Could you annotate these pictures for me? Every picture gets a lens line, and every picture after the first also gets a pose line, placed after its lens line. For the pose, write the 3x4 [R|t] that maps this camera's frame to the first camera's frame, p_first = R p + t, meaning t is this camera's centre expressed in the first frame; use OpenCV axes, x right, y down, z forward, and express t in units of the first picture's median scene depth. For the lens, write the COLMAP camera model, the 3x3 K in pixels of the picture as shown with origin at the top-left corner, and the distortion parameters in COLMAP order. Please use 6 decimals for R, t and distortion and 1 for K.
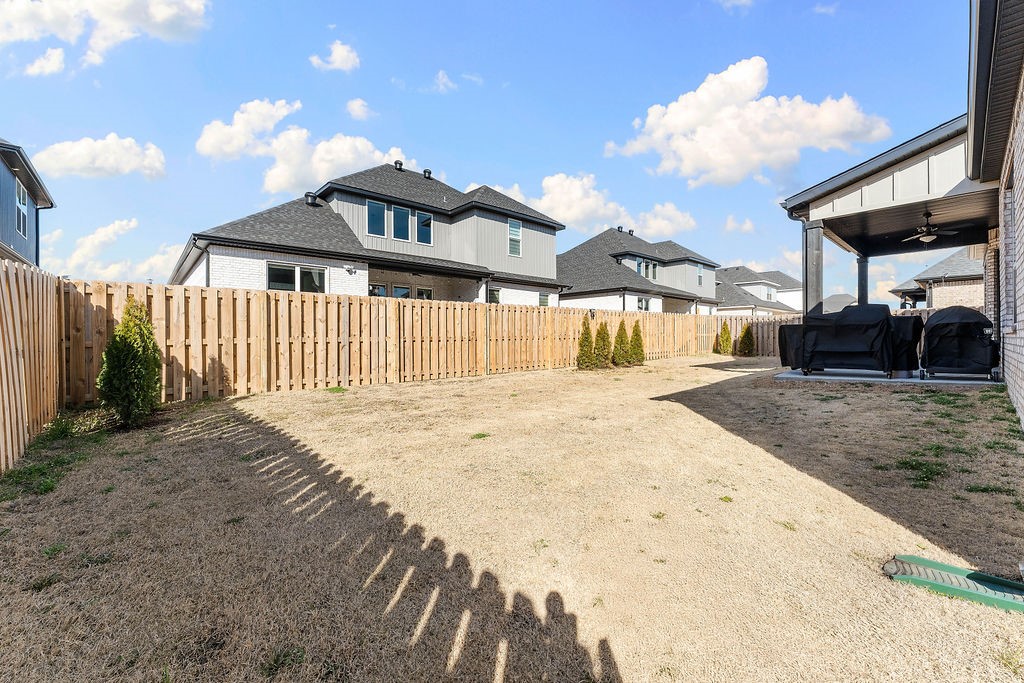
lens RADIAL K [[419.5, 0, 478.6], [0, 419.5, 341.6], [0, 0, 1]] dist [-0.002879, -0.000291]
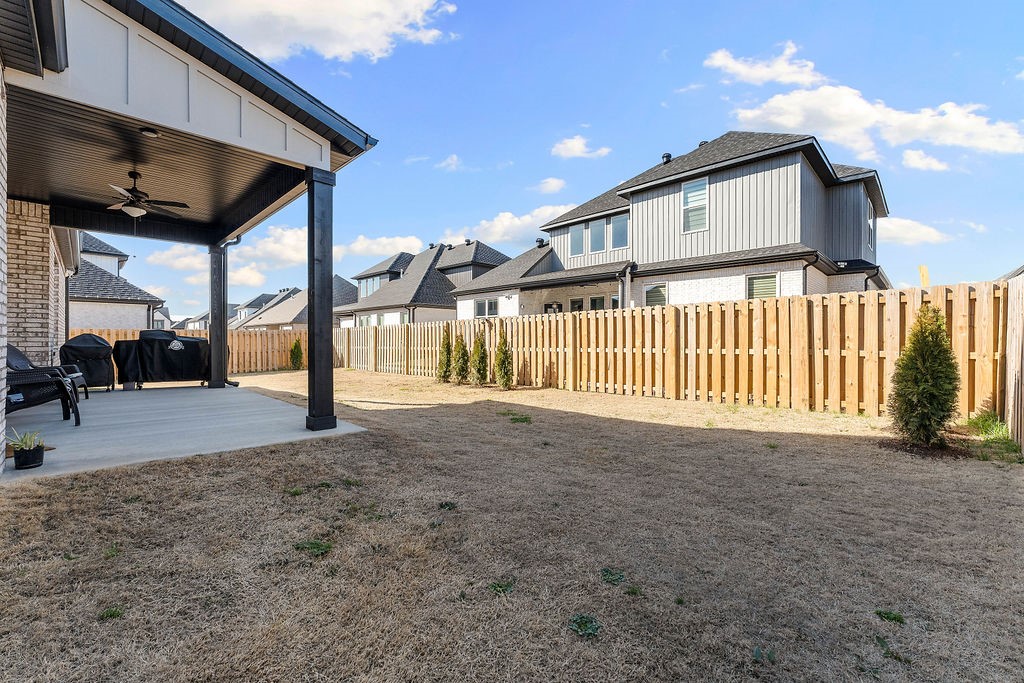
lens RADIAL K [[419.5, 0, 509.7], [0, 419.5, 339.6], [0, 0, 1]] dist [-0.002879, -0.000291]
pose [[0.127172, -0.014253, -0.991778, 0.740251], [-0.018270, 0.999693, -0.016709, -0.009591], [0.991712, 0.020244, 0.126872, 0.623035]]
